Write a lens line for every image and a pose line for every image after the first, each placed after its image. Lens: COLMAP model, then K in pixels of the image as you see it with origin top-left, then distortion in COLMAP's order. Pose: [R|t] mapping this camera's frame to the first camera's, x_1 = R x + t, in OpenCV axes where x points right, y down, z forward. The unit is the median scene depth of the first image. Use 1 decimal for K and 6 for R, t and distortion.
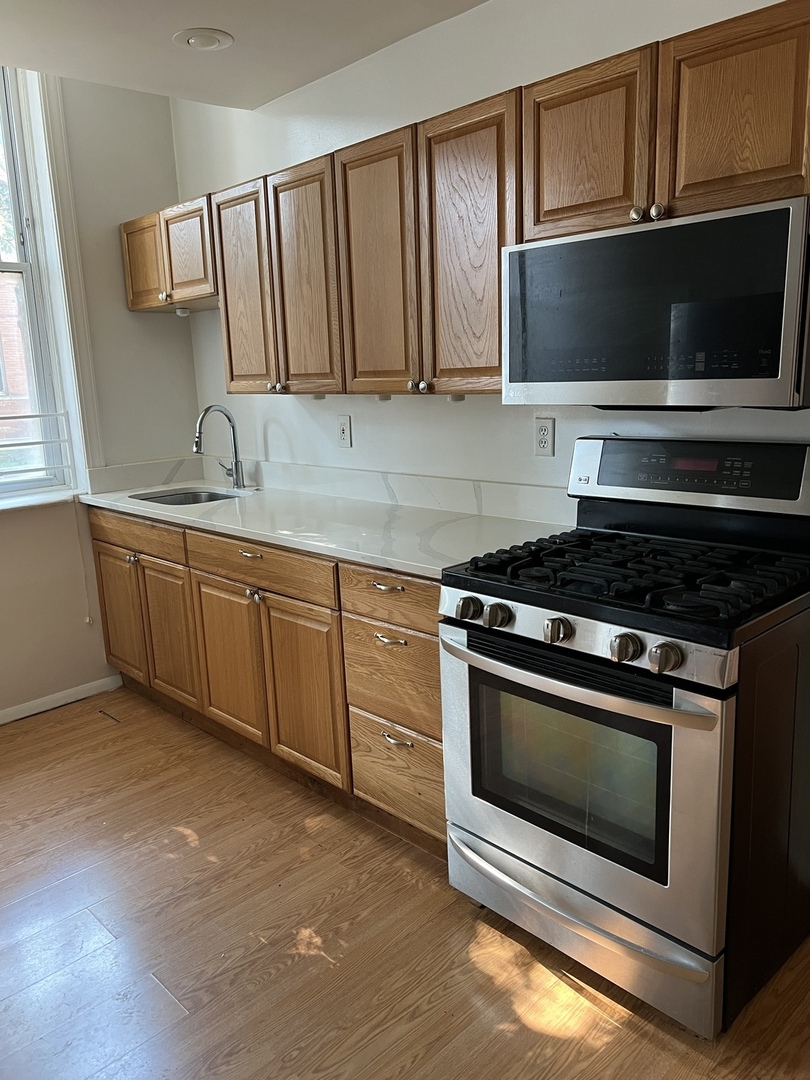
lens RADIAL K [[807.1, 0, 399.0], [0, 807.1, 547.4], [0, 0, 1]] dist [0.033959, -0.038380]
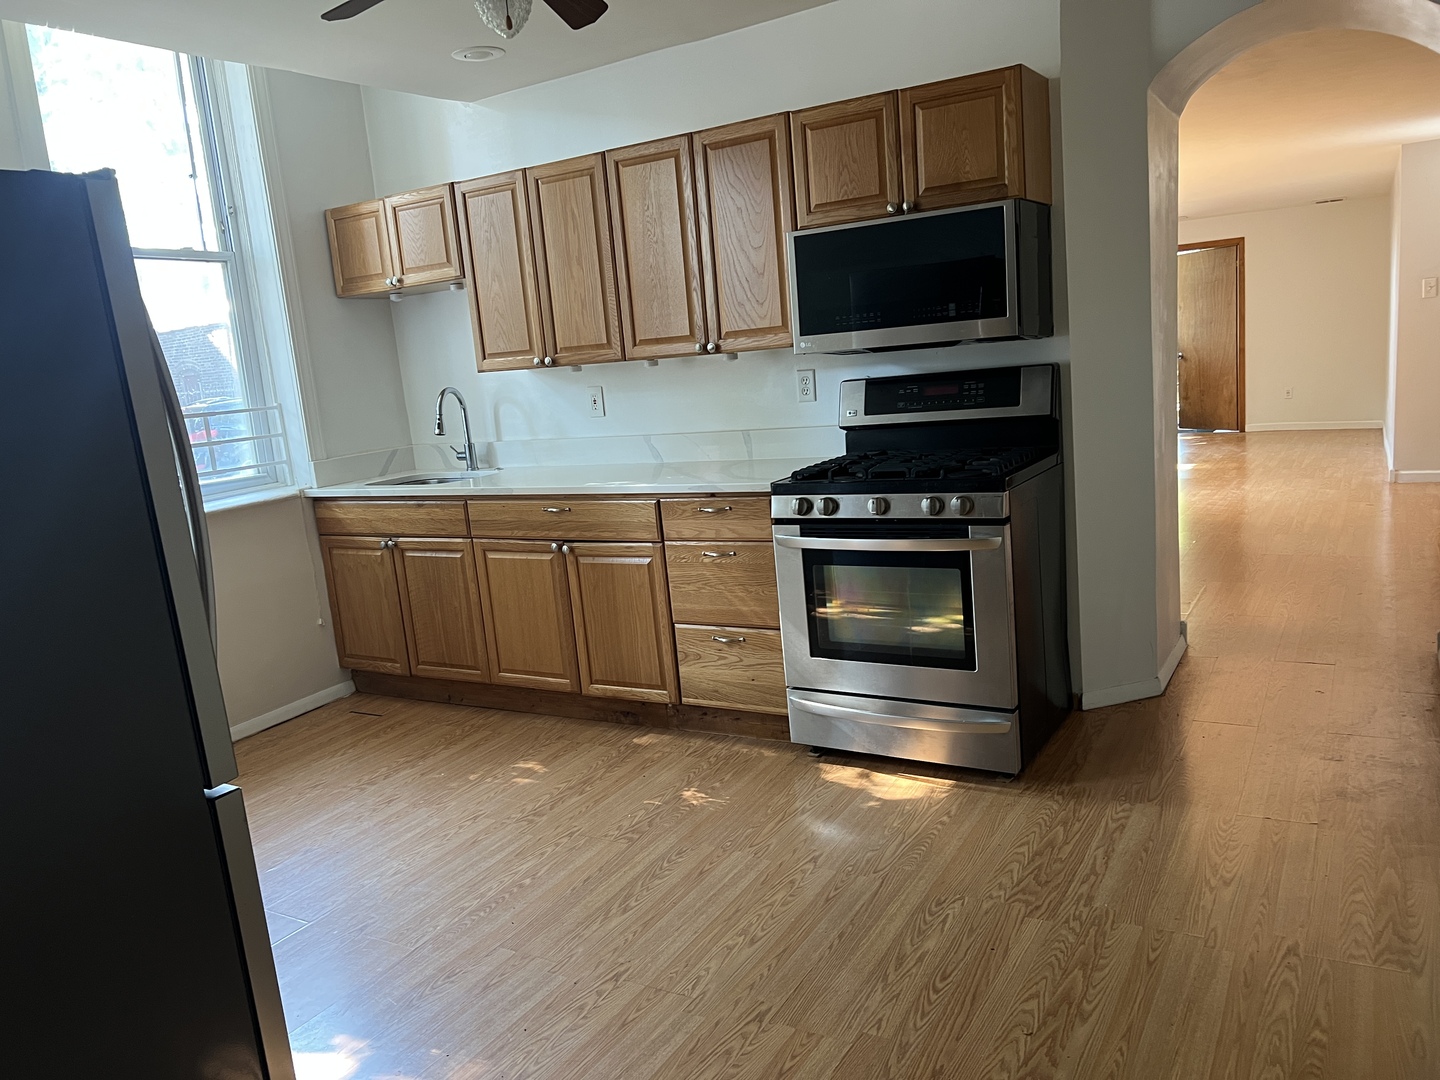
lens RADIAL K [[1076.2, 0, 691.5], [0, 1076.2, 563.3], [0, 0, 1]] dist [0.033959, -0.038380]
pose [[0.962364, -0.093457, 0.255190, -0.410045], [0.104841, 0.993995, -0.031348, 0.155237], [-0.250728, 0.056923, 0.966383, -0.480921]]
